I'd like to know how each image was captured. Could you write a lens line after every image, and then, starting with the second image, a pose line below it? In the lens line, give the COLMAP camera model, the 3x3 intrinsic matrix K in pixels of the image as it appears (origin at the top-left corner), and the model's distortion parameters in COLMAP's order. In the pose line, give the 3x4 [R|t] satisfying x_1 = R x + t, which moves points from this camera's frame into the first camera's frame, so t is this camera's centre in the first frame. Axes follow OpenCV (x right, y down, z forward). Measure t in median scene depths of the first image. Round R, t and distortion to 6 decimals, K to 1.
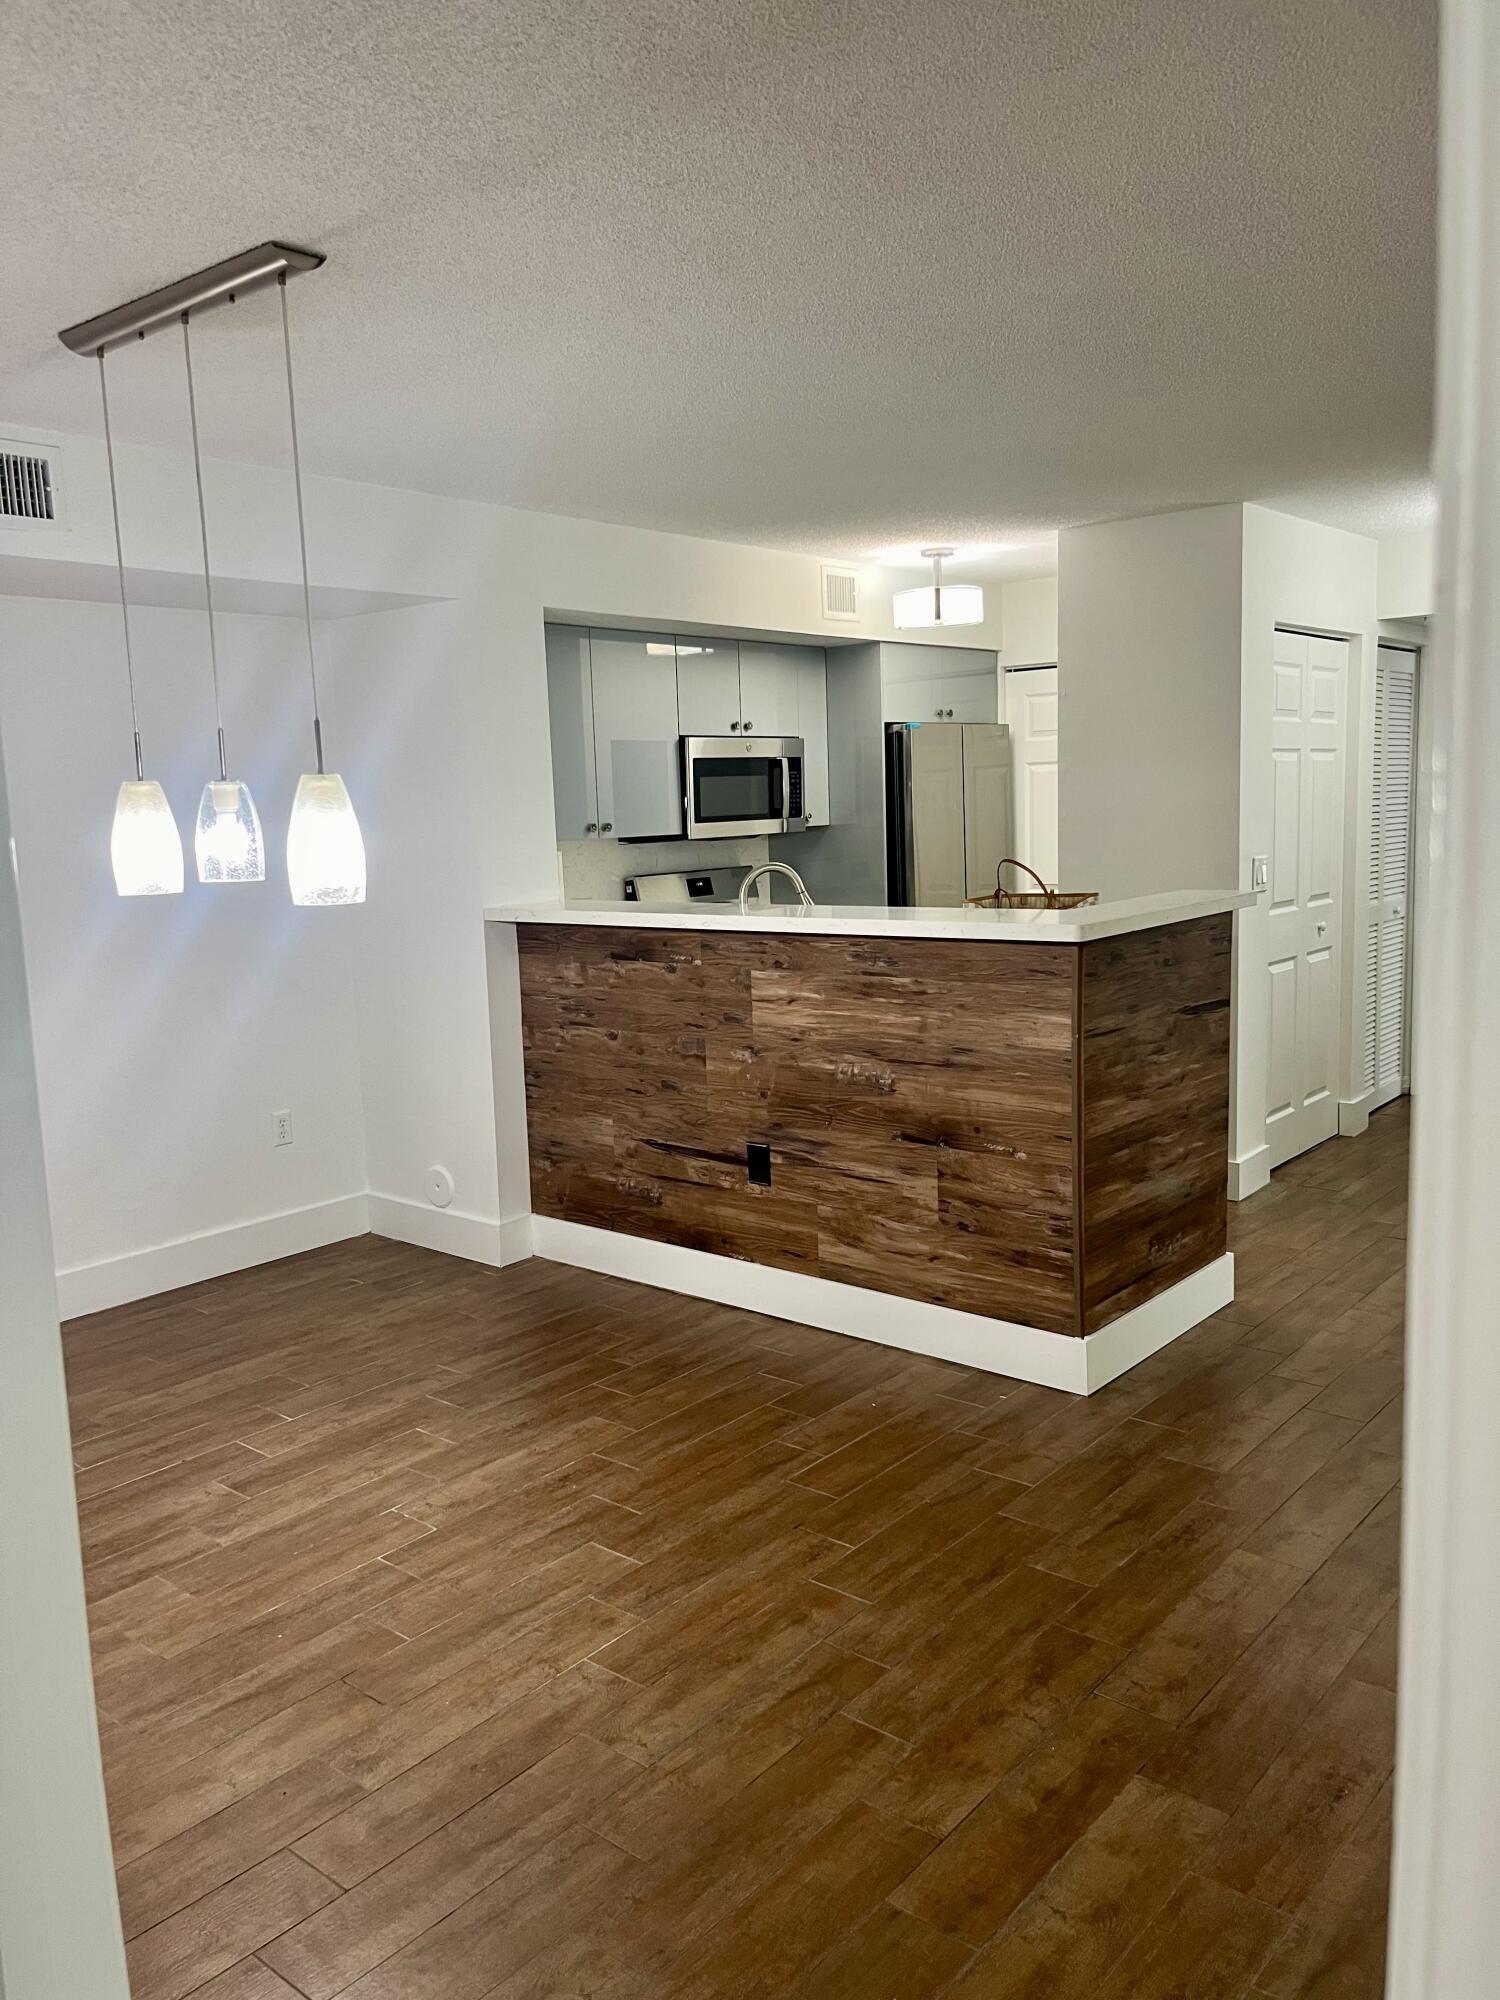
lens RADIAL K [[1535.7, 0, 748.5], [0, 1535.7, 1005.6], [0, 0, 1]] dist [0.057518, -0.076520]
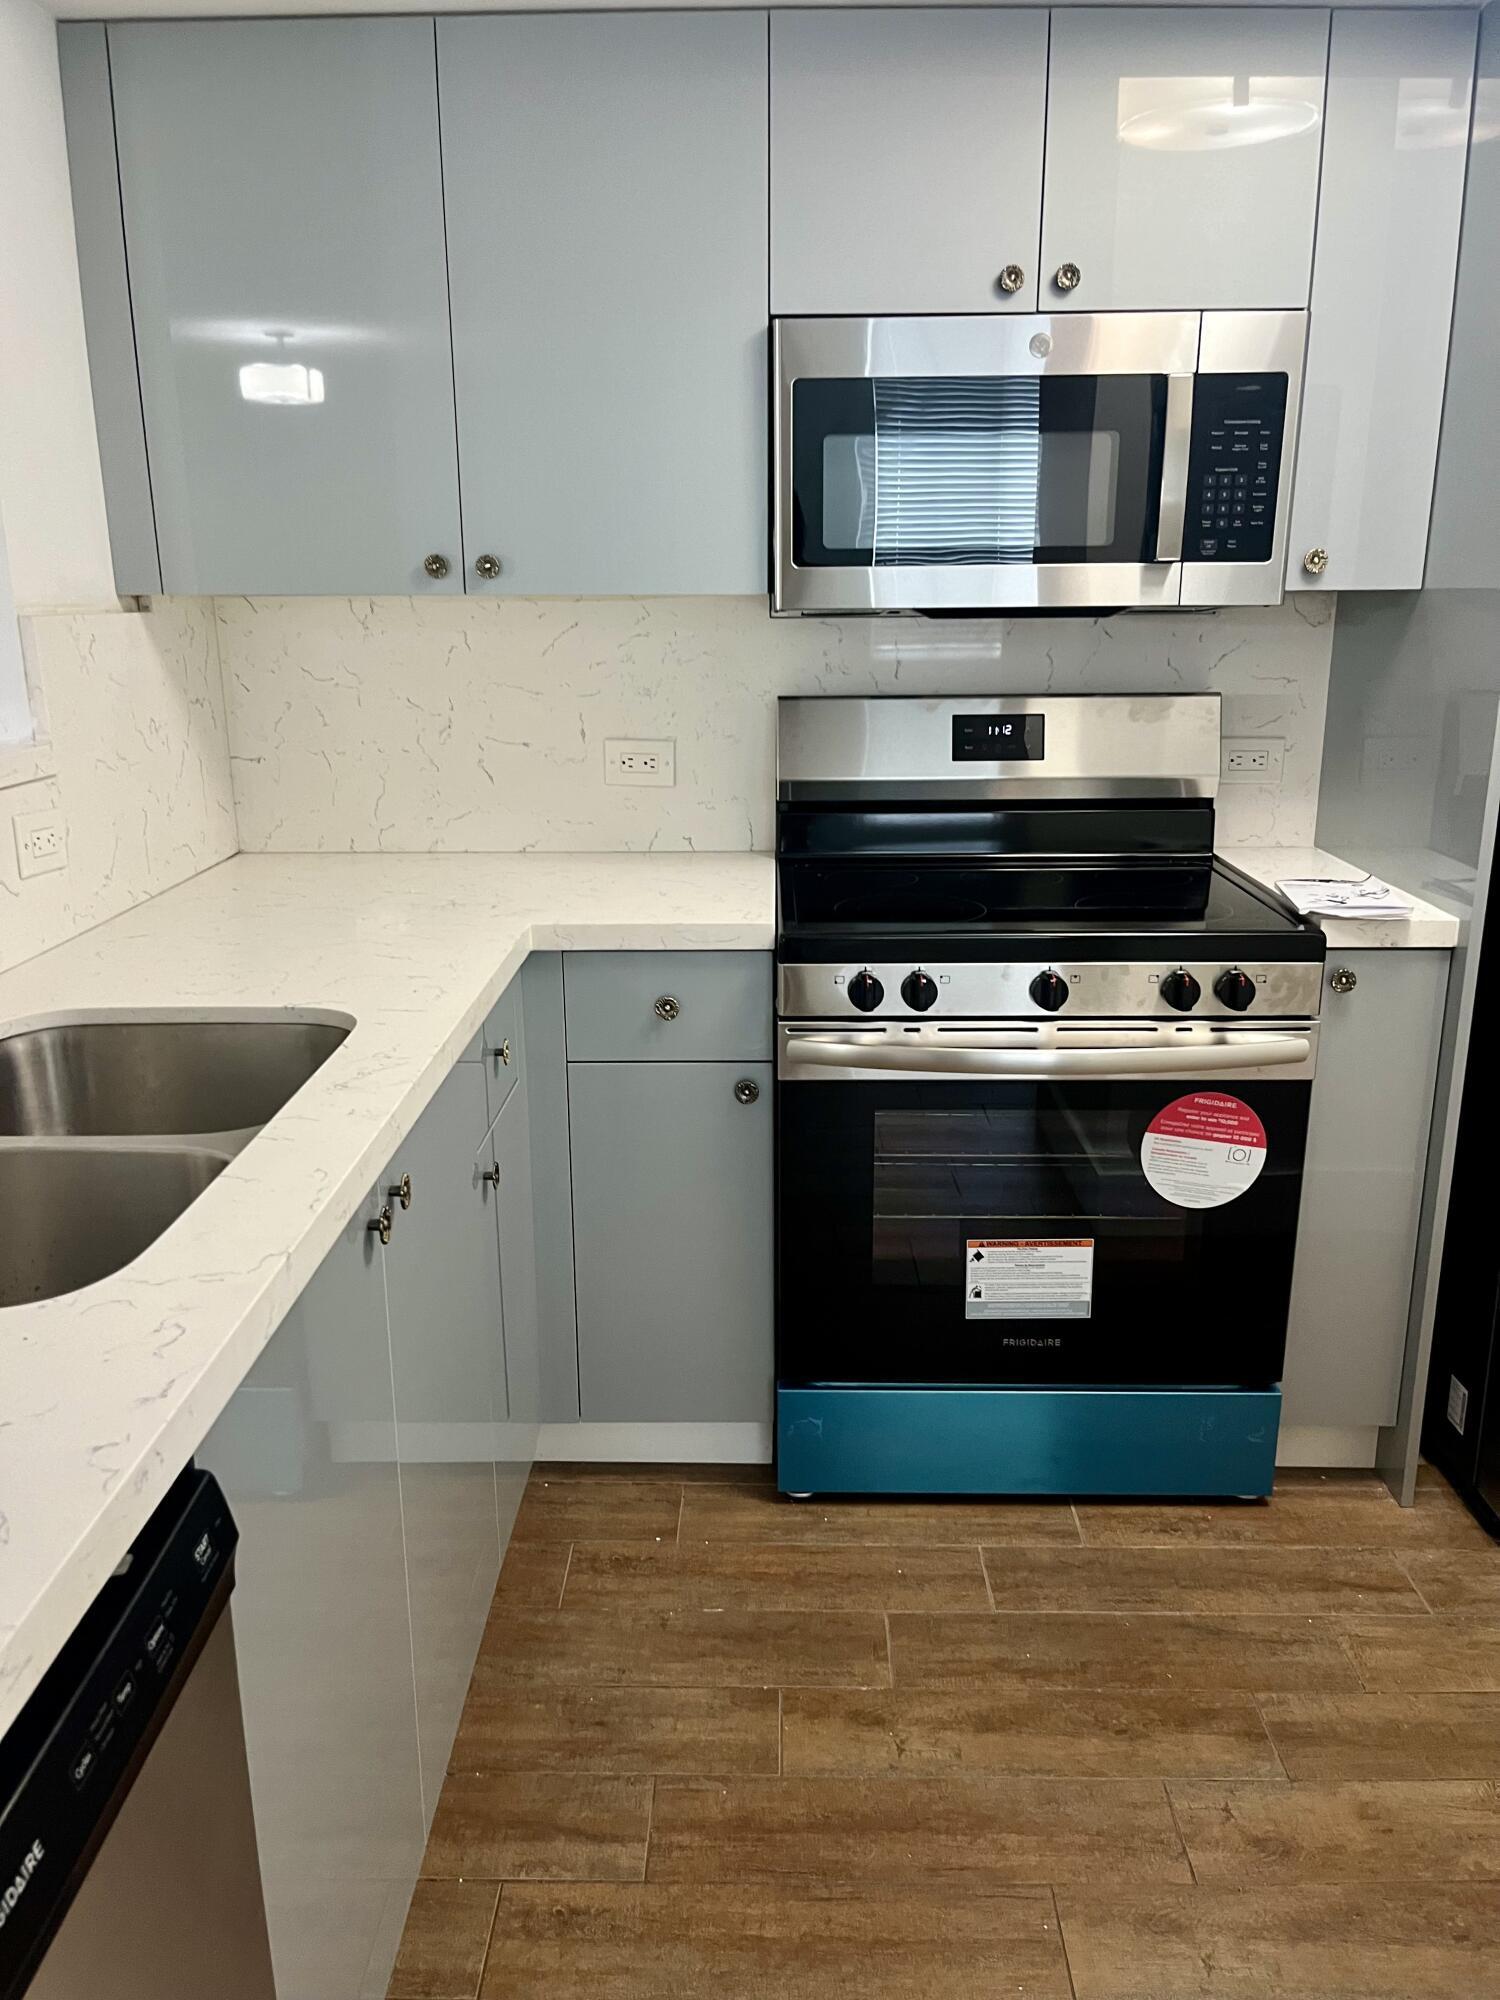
lens RADIAL K [[1535.7, 0, 755.8], [0, 1535.7, 1014.0], [0, 0, 1]] dist [0.057518, -0.076520]
pose [[0.635800, 0.239613, -0.733719, 0.347042], [-0.122747, 0.969885, 0.210372, -0.121446], [0.762031, -0.043692, 0.646065, 0.999253]]
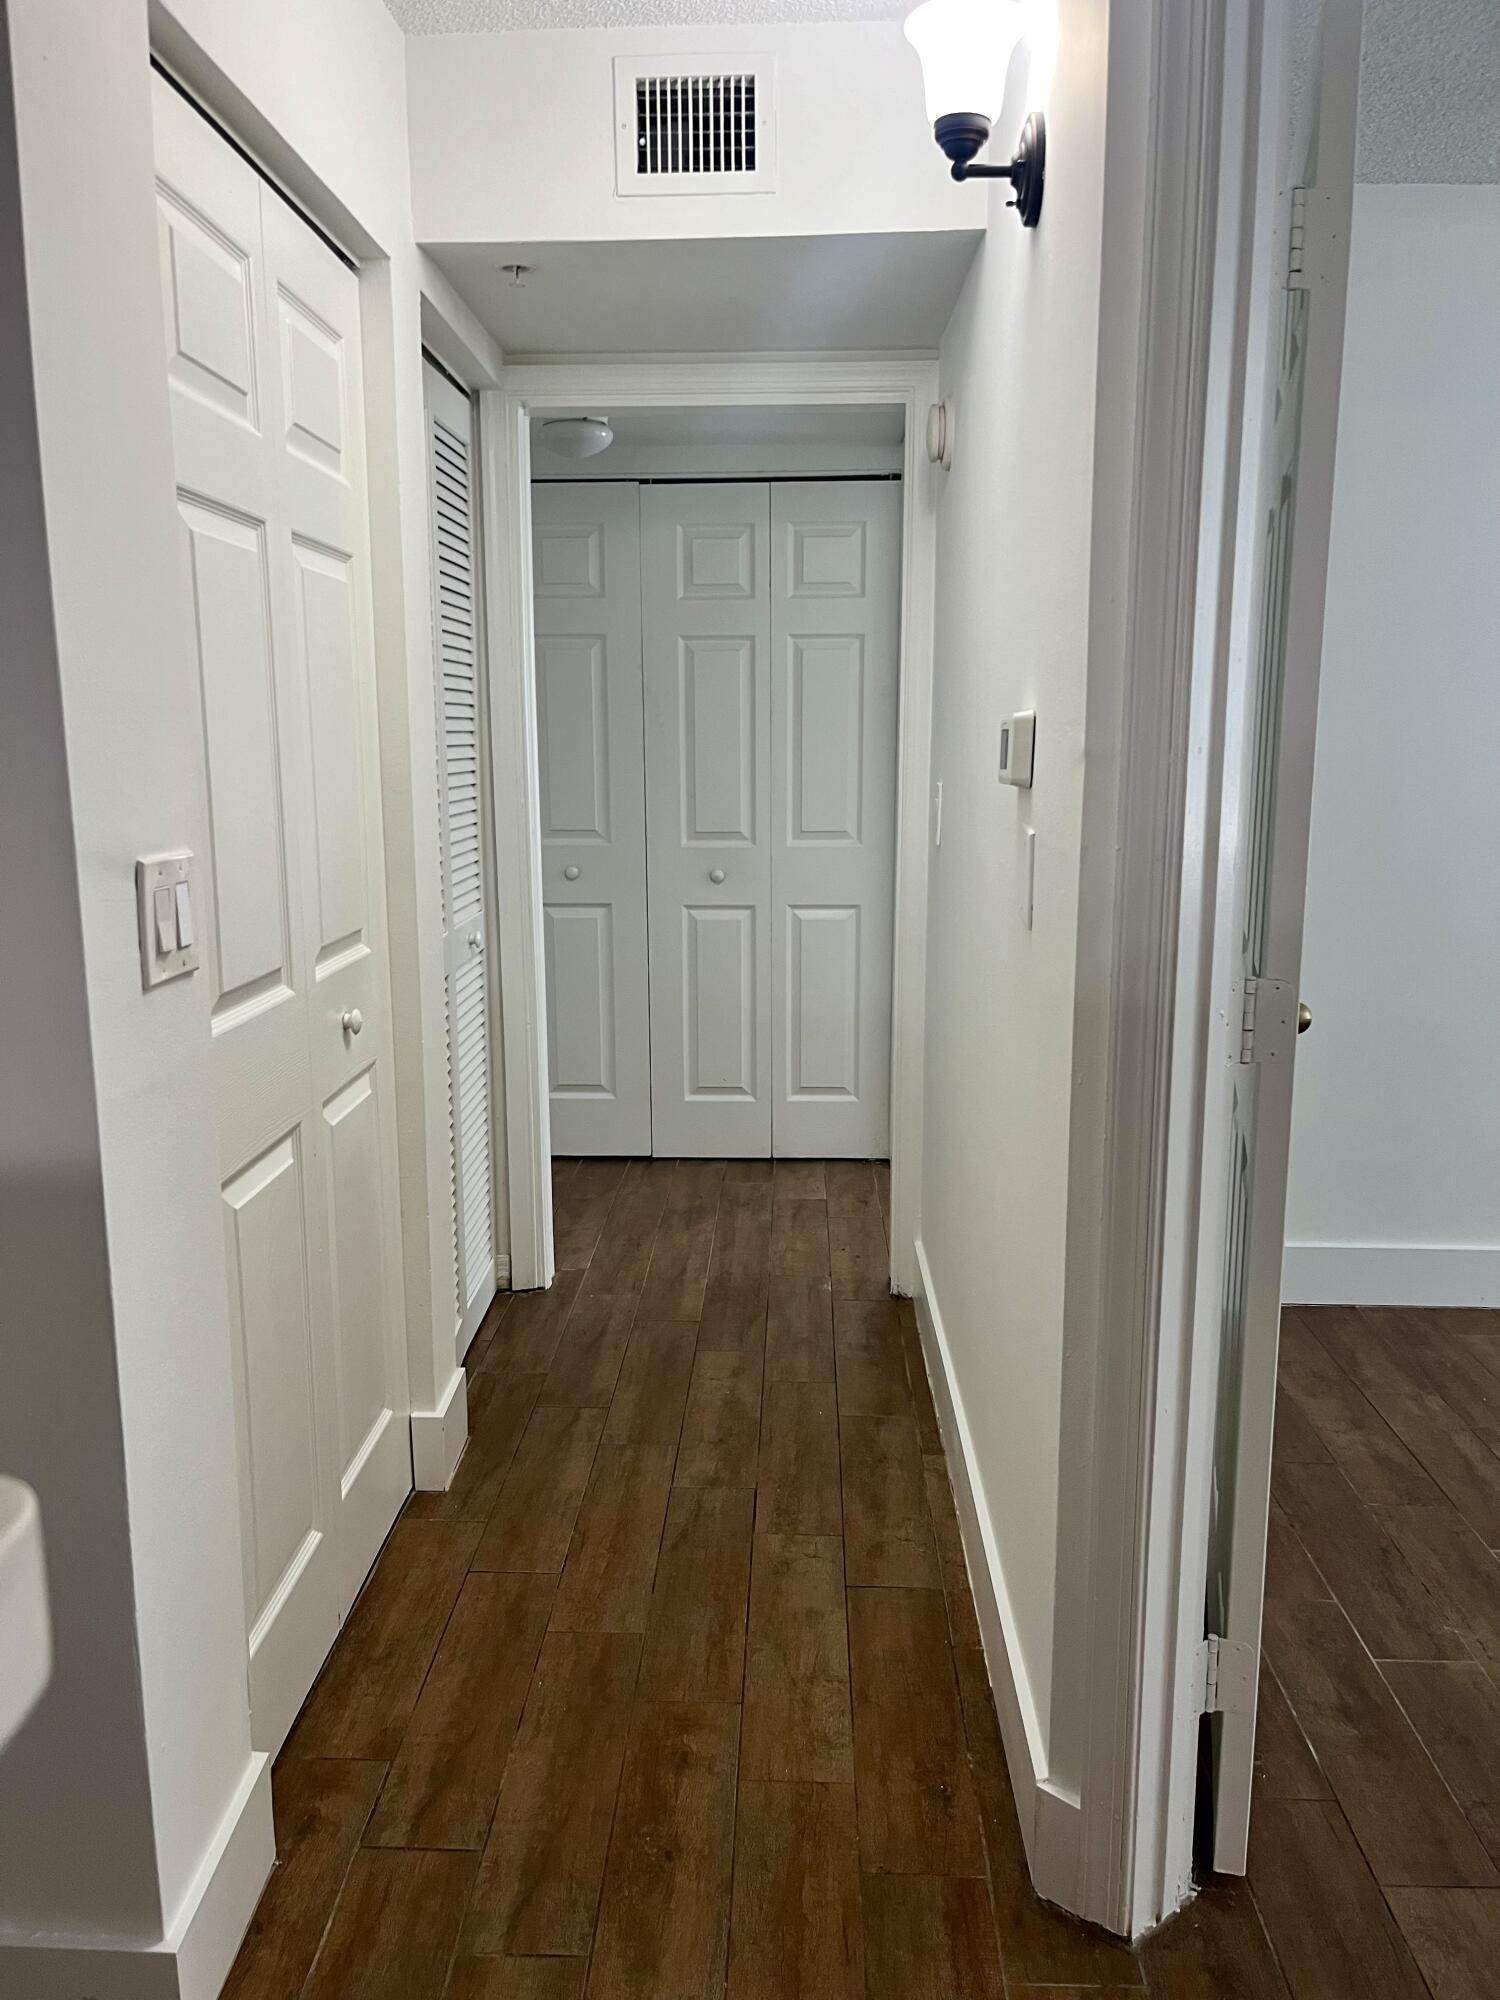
lens RADIAL K [[1535.7, 0, 746.8], [0, 1535.7, 1001.5], [0, 0, 1]] dist [0.057518, -0.076520]
pose [[0.791039, -0.078416, 0.606719, 0.221857], [0.060368, 0.996916, 0.050139, -0.070311], [-0.608780, -0.003035, 0.793333, 0.650827]]
